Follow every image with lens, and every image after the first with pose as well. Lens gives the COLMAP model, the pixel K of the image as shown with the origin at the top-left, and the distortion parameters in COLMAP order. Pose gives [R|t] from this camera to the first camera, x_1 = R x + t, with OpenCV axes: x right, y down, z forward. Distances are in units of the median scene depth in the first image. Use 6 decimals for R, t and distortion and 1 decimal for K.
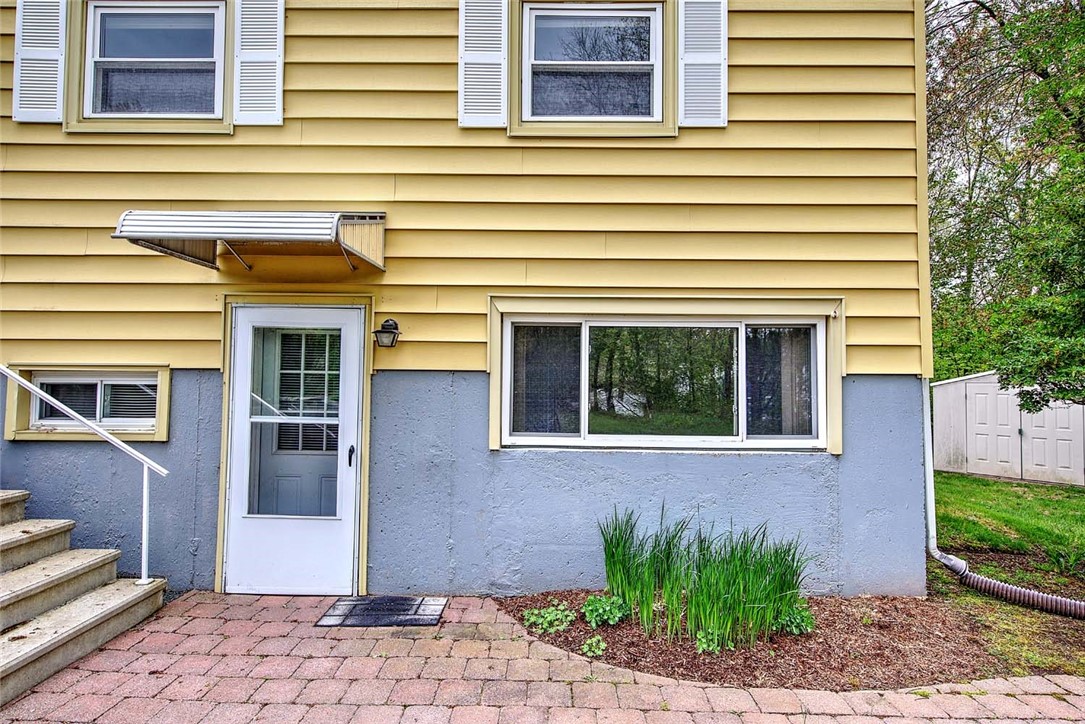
lens RADIAL K [[569.6, 0, 542.5], [0, 569.6, 362.0], [0, 0, 1]] dist [-0.000576, -0.000332]
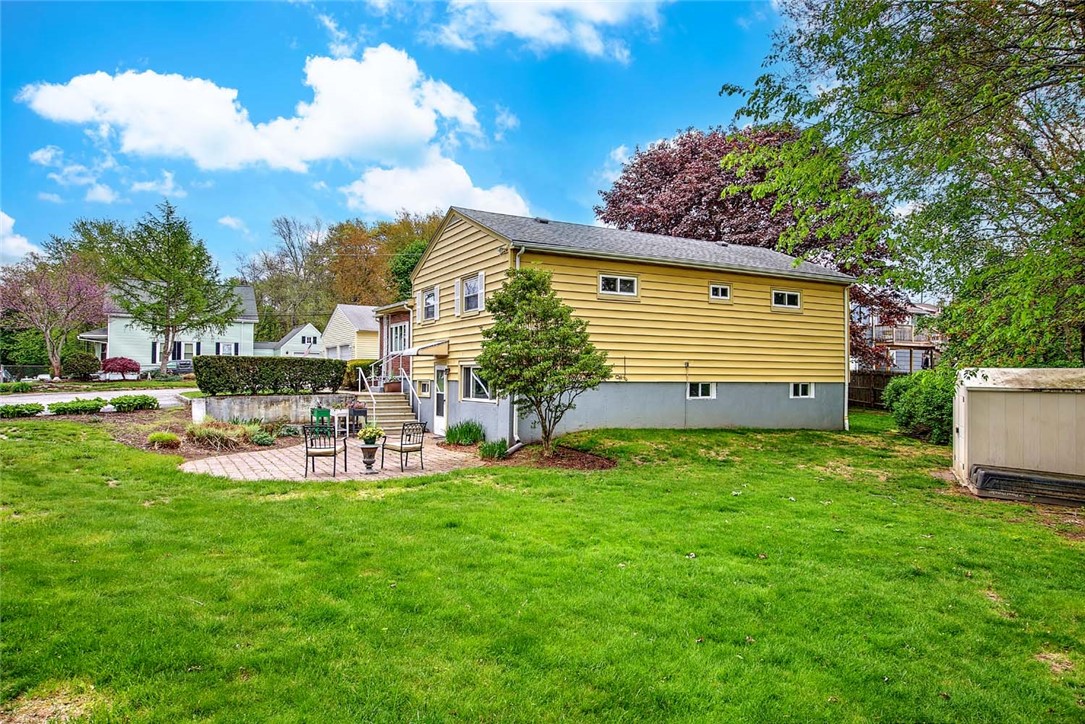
lens RADIAL K [[738.9, 0, 542.5], [0, 738.9, 362.0], [0, 0, 1]] dist [-0.001190, -0.000095]
pose [[0.482823, -0.027412, -0.875289, 4.486889], [0.036077, 0.999284, -0.011394, -0.032007], [0.874975, -0.026076, 0.483466, -0.896532]]
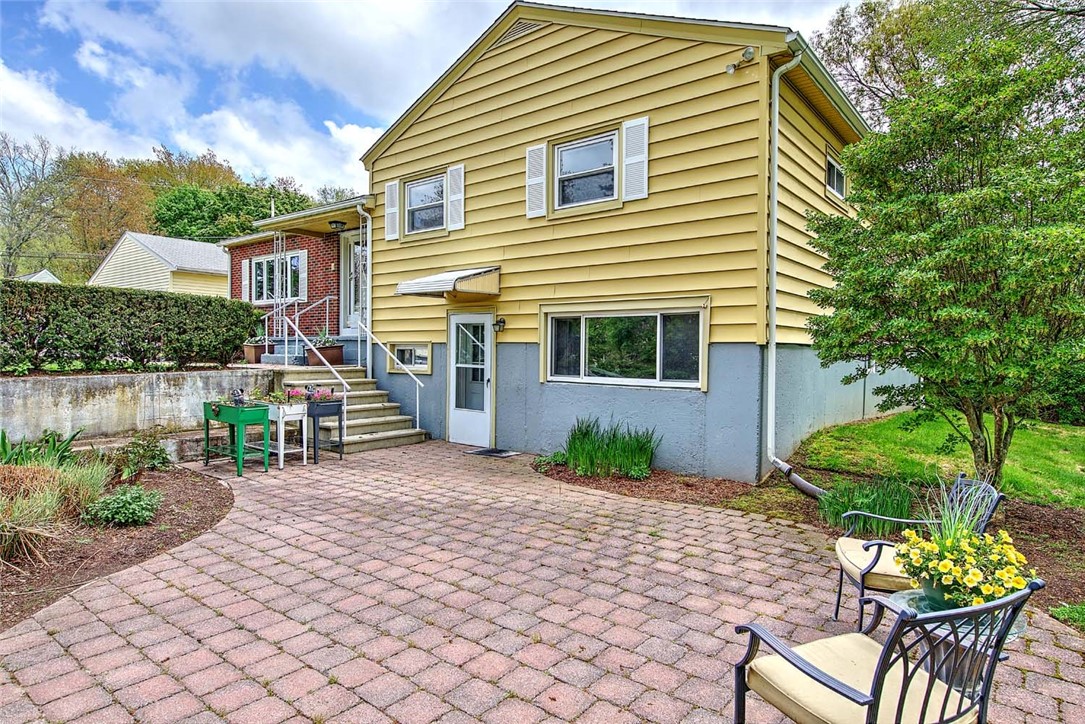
lens RADIAL K [[613.7, 0, 542.5], [0, 613.7, 362.0], [0, 0, 1]] dist [0.000195, -0.000140]
pose [[0.781745, 0.010119, -0.623516, 1.233838], [0.024218, 0.998621, 0.046569, -0.016040], [0.623128, -0.051506, 0.780422, -0.651748]]
